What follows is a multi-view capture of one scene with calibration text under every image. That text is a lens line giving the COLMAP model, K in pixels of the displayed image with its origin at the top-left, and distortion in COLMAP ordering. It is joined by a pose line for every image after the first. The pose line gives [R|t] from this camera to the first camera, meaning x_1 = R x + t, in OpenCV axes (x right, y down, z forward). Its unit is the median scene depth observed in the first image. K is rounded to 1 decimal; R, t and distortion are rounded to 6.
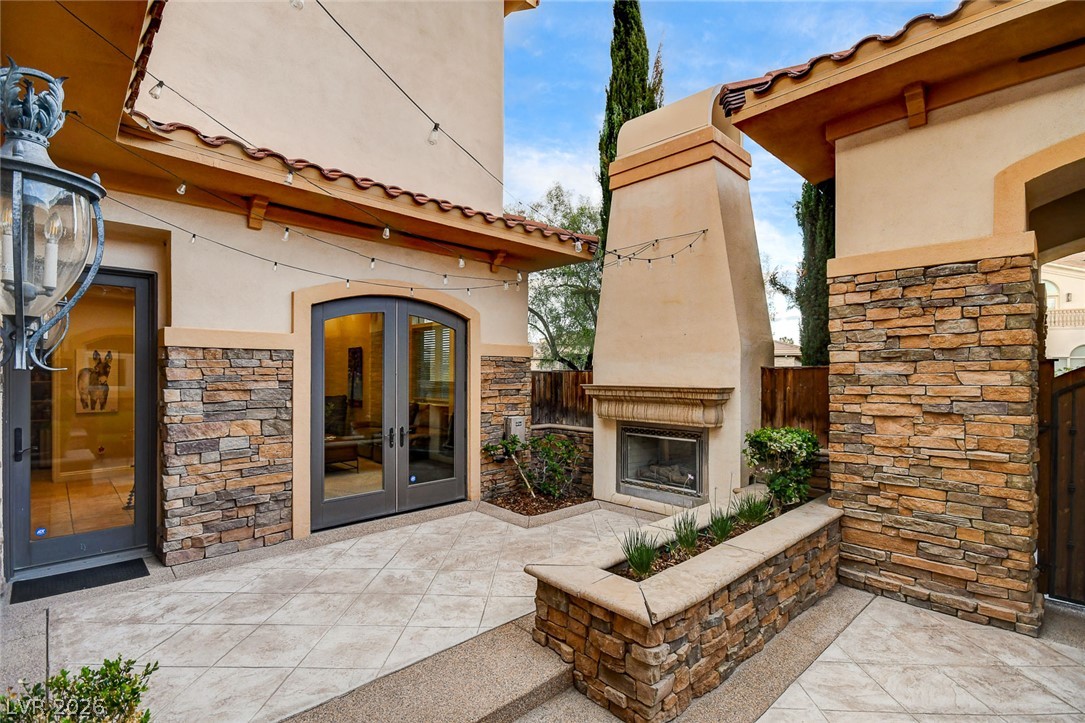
lens RADIAL K [[501.0, 0, 539.5], [0, 501.0, 372.2], [0, 0, 1]] dist [0.001007, -0.001300]
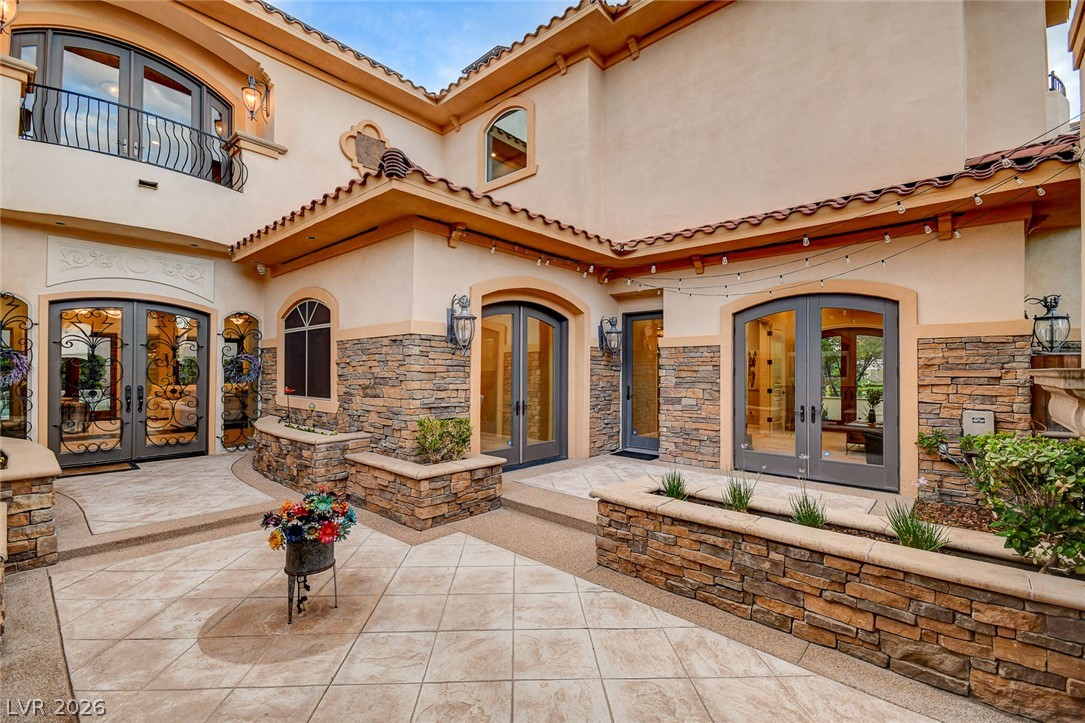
lens RADIAL K [[480.9, 0, 538.8], [0, 480.9, 365.5], [0, 0, 1]] dist [0.001944, -0.006431]
pose [[0.066680, -0.010178, -0.997722, 0.988863], [0.001473, 0.999948, -0.010102, 0.032977], [0.997773, -0.000796, 0.066692, 0.366344]]
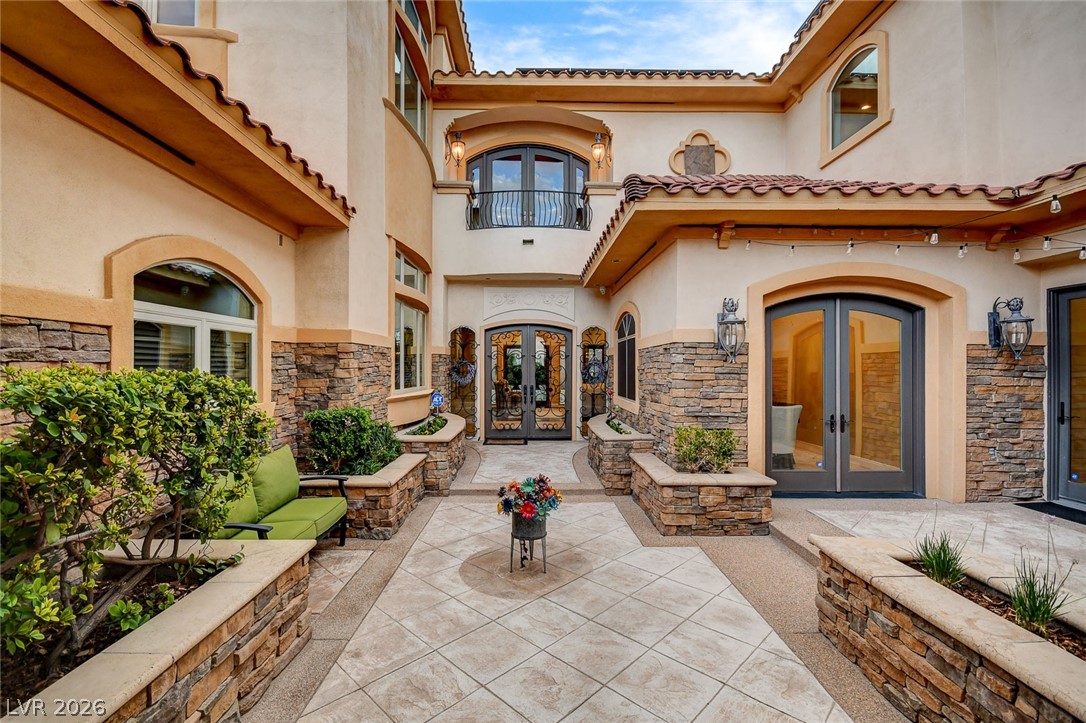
lens RADIAL K [[481.3, 0, 527.2], [0, 481.3, 361.9], [0, 0, 1]] dist [0.001944, -0.006431]
pose [[-0.701915, -0.010031, -0.712190, 0.909962], [0.003047, 0.999849, -0.017086, 0.010503], [0.712254, -0.014163, -0.701778, 0.725356]]
